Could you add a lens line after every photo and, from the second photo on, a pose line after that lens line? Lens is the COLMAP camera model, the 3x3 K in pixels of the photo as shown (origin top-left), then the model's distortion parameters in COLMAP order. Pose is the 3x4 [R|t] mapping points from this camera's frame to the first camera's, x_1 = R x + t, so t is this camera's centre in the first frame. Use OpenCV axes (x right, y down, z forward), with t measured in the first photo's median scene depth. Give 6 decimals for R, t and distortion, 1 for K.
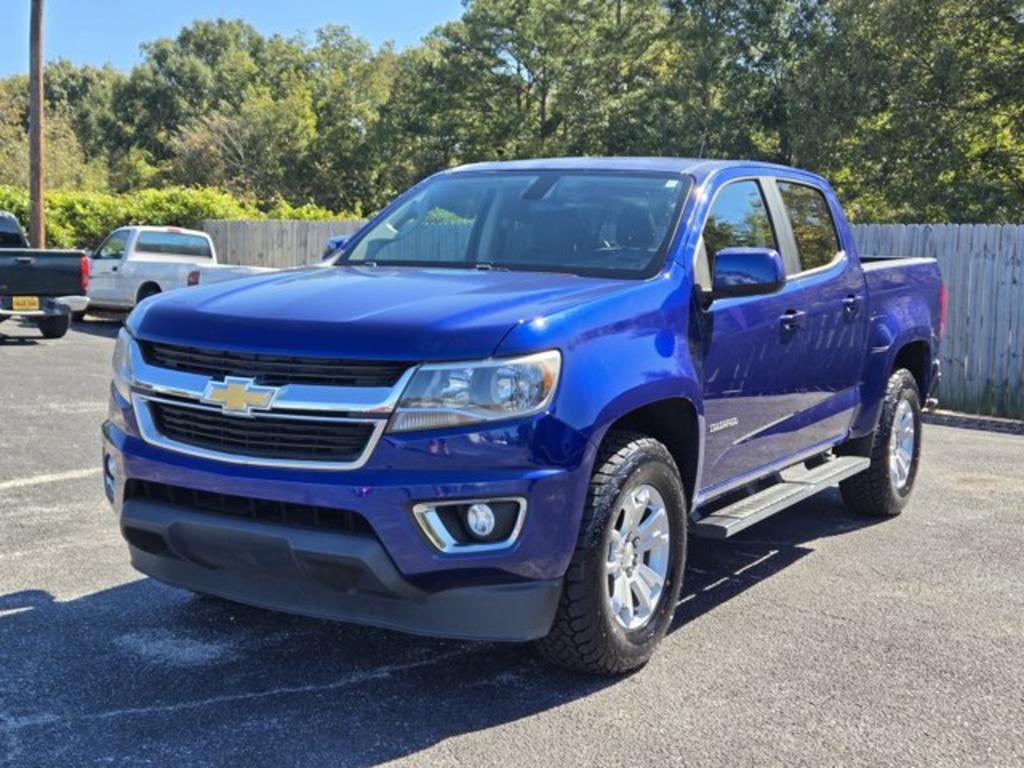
lens RADIAL K [[1372.7, 0, 527.5], [0, 1372.7, 382.0], [0, 0, 1]] dist [0.083339, -0.074727]
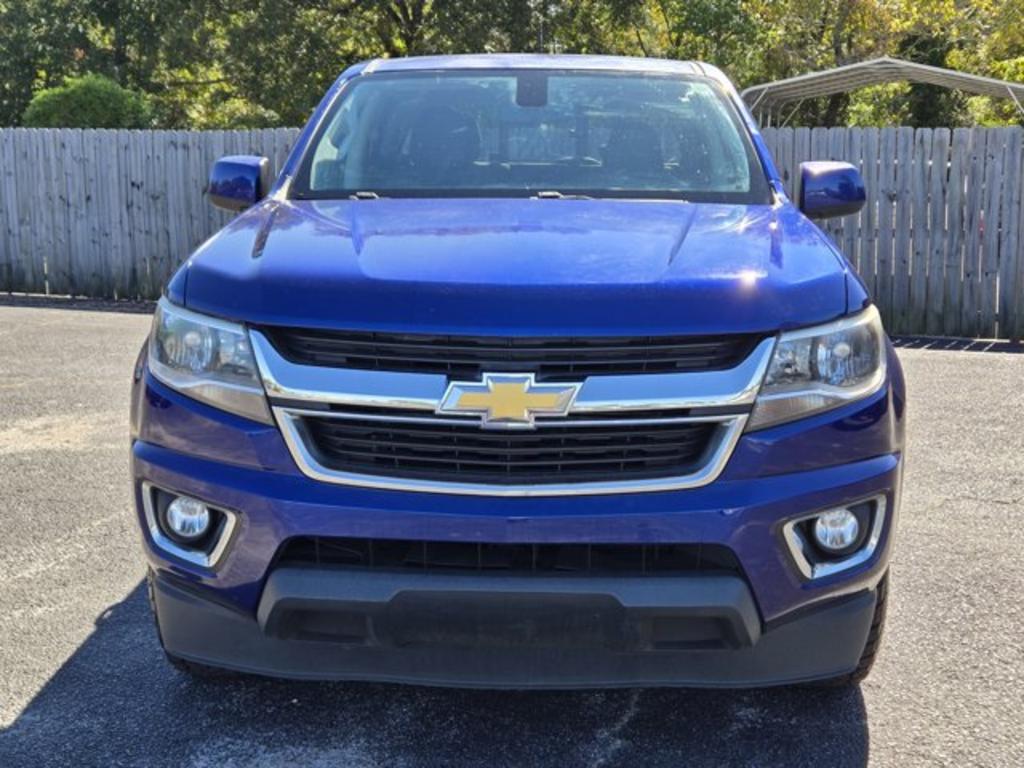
lens RADIAL K [[1372.7, 0, 527.5], [0, 1372.7, 382.0], [0, 0, 1]] dist [0.083339, -0.074727]
pose [[0.879398, -0.095034, 0.466506, -0.519972], [0.062567, 0.994445, 0.084639, -0.056026], [-0.471958, -0.045243, 0.880459, 0.392702]]
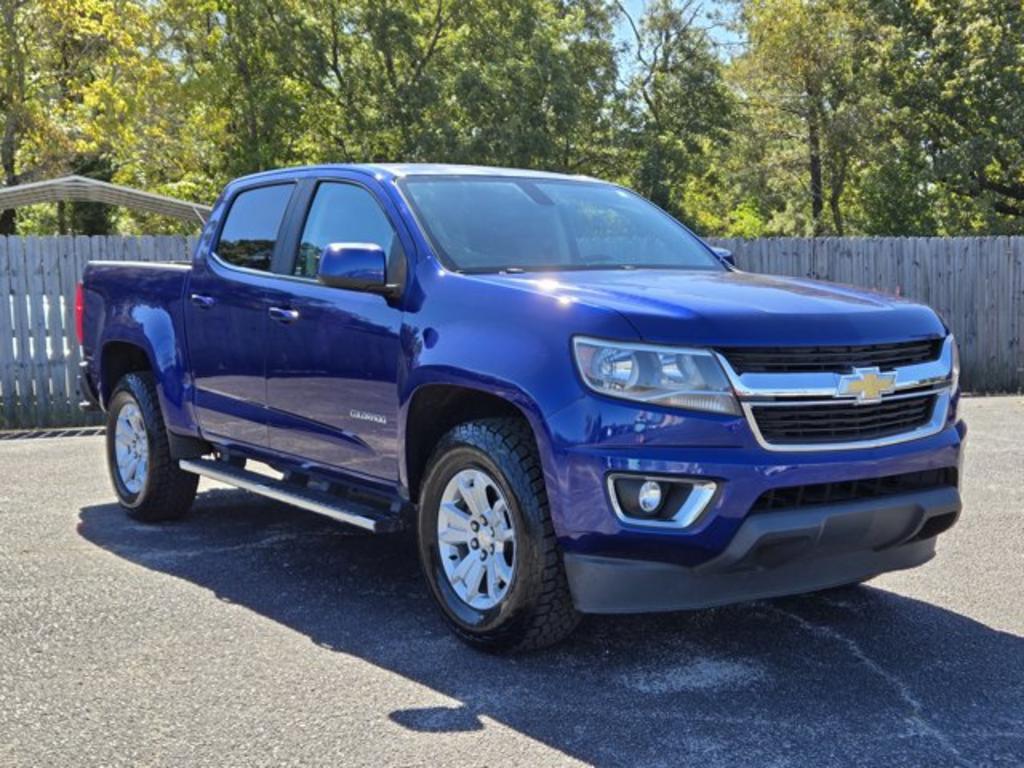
lens RADIAL K [[1372.7, 0, 527.5], [0, 1372.7, 382.0], [0, 0, 1]] dist [0.083339, -0.074727]
pose [[0.396750, -0.093990, 0.913102, -1.292408], [0.104181, 0.992927, 0.056939, -0.080711], [-0.911996, 0.072537, 0.403736, 0.806661]]
